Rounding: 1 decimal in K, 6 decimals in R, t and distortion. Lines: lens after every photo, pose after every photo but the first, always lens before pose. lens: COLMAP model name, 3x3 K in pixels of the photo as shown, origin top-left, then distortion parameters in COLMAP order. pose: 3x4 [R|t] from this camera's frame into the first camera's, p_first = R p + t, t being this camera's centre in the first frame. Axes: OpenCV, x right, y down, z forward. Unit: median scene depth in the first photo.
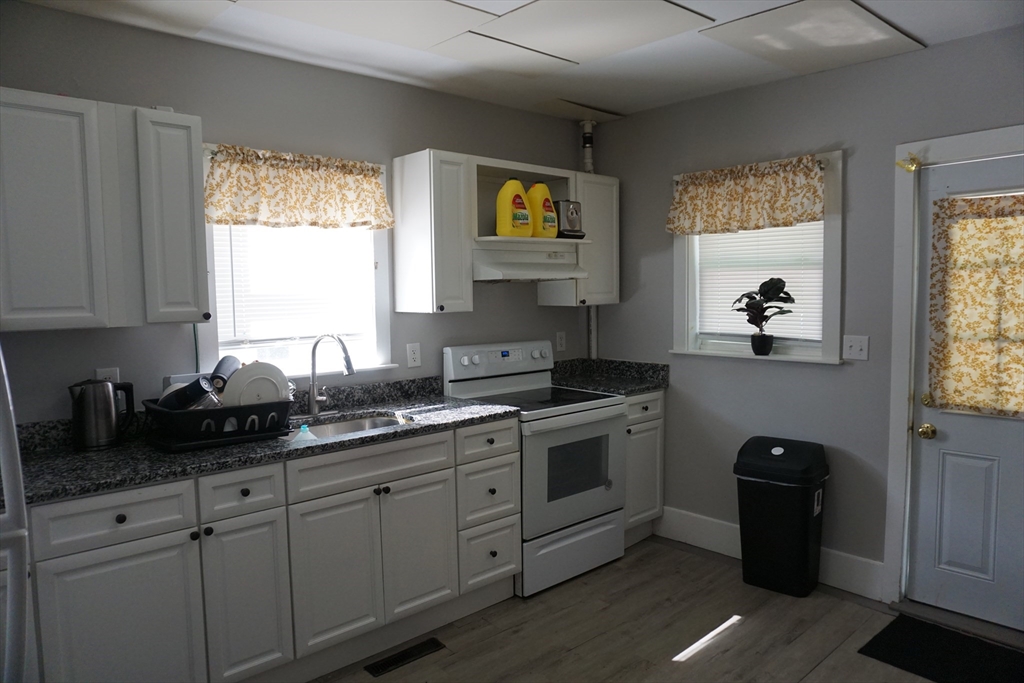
lens RADIAL K [[693.6, 0, 510.8], [0, 693.6, 338.9], [0, 0, 1]] dist [-0.038554, 0.023207]
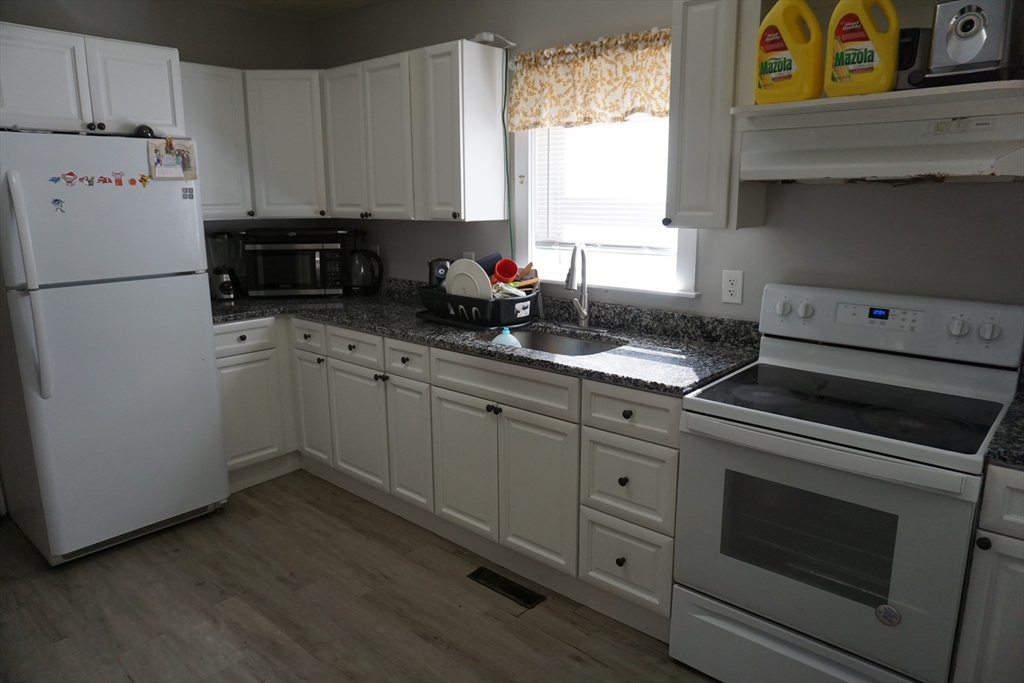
lens RADIAL K [[693.6, 0, 508.5], [0, 693.6, 338.6], [0, 0, 1]] dist [-0.038554, 0.023207]
pose [[0.085558, 0.218970, -0.971973, 0.650759], [-0.065569, 0.974673, 0.213806, -0.073772], [0.994173, 0.045438, 0.097749, 0.825987]]
